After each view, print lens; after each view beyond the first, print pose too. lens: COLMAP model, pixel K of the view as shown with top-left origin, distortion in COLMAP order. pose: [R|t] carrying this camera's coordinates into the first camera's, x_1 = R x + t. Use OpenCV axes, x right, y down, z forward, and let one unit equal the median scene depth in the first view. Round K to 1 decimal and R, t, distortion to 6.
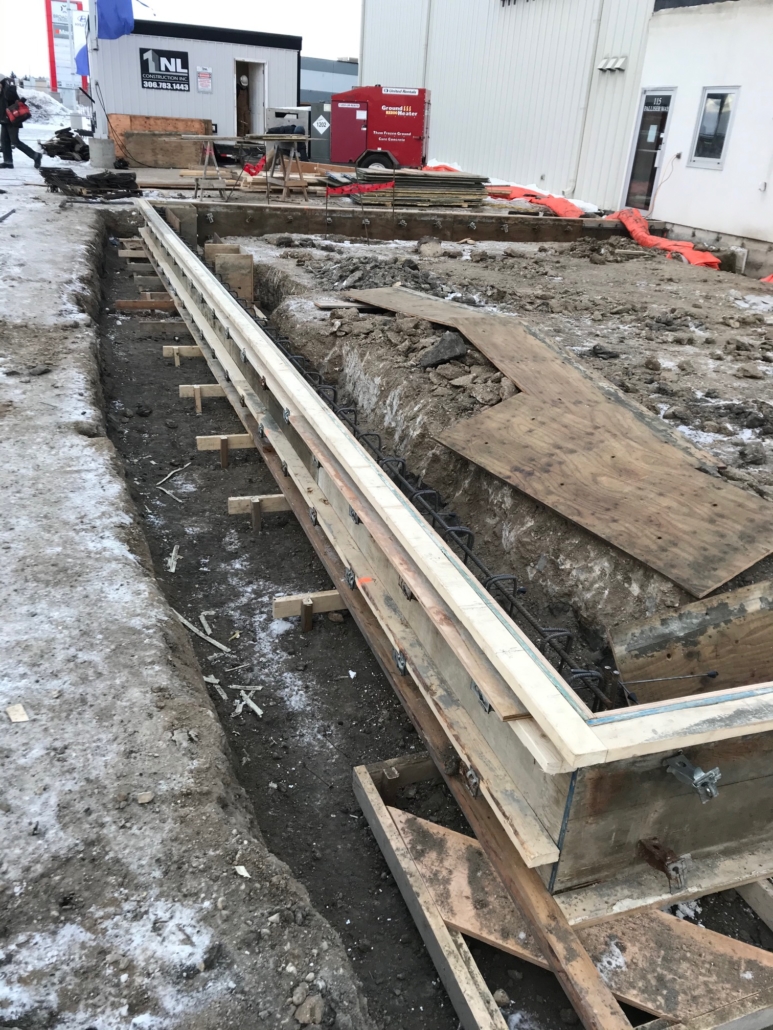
lens RADIAL K [[852.3, 0, 386.9], [0, 852.3, 515.5], [0, 0, 1]] dist [0.034424, -0.014622]
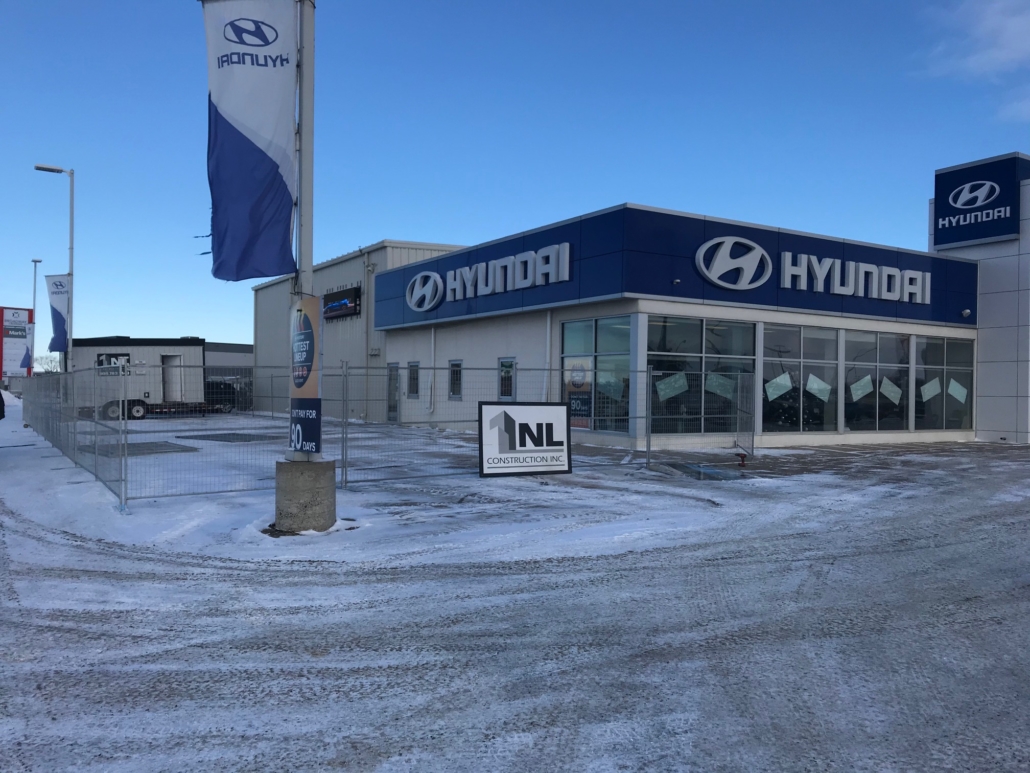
lens RADIAL K [[852.3, 0, 516.0], [0, 852.3, 384.6], [0, 0, 1]] dist [0.034424, -0.014622]
pose [[0.969520, -0.058325, 0.237968, 0.130294], [0.150451, 0.908293, -0.390344, 0.381748], [-0.193378, 0.414249, 0.889383, -0.831359]]
